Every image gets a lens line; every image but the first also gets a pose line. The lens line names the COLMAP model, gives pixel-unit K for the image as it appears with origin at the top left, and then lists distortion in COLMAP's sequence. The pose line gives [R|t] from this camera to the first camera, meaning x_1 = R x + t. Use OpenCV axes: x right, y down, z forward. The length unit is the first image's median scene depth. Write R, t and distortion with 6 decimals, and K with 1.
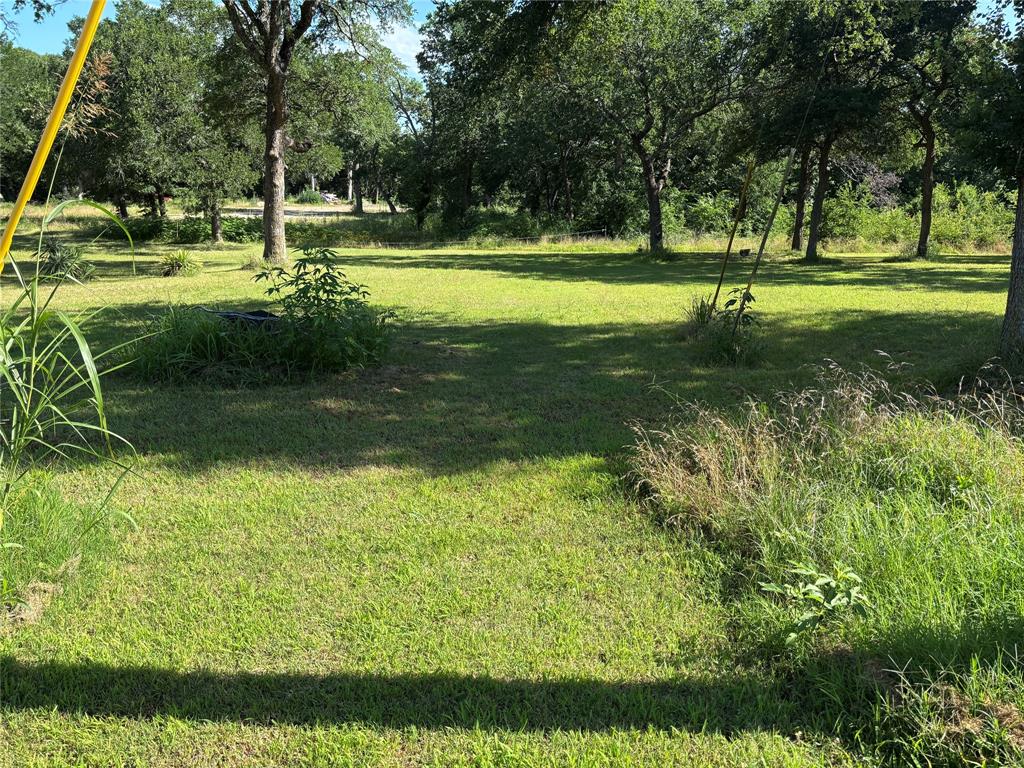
lens RADIAL K [[770.0, 0, 516.2], [0, 770.0, 386.1], [0, 0, 1]] dist [0.052685, -0.053512]
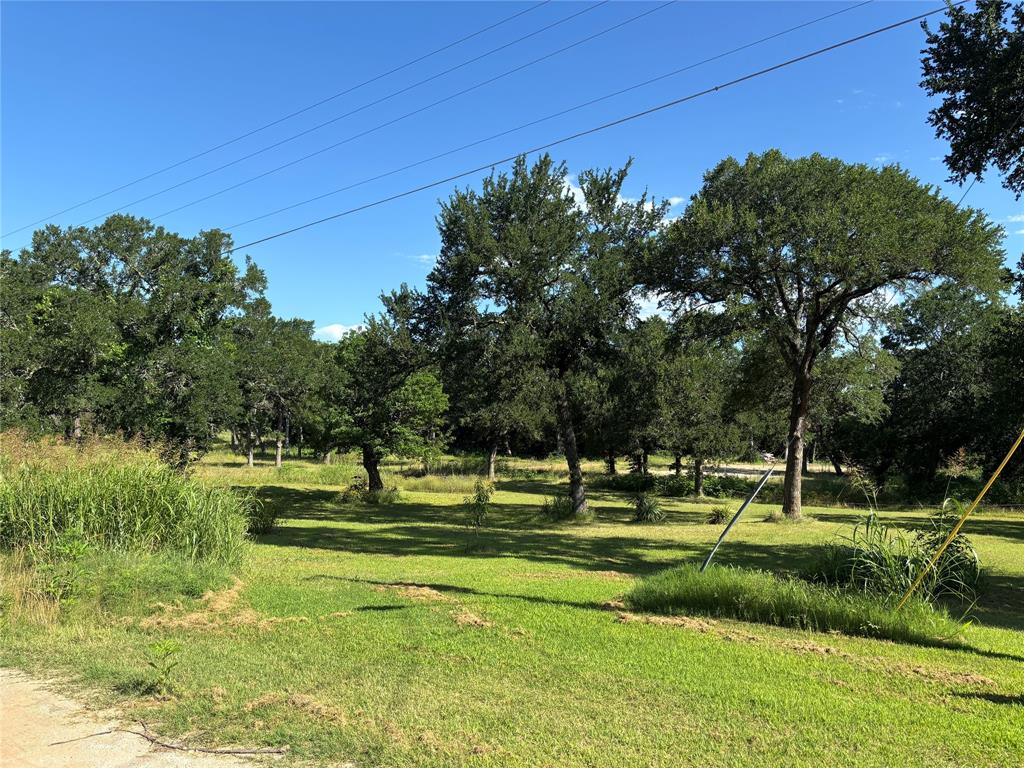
lens RADIAL K [[770.0, 0, 514.5], [0, 770.0, 381.5], [0, 0, 1]] dist [0.052685, -0.053512]
pose [[0.868383, -0.032319, -0.494839, -0.133918], [-0.129974, 0.948155, -0.290016, 0.099466], [0.478557, 0.316161, 0.819161, -0.574308]]
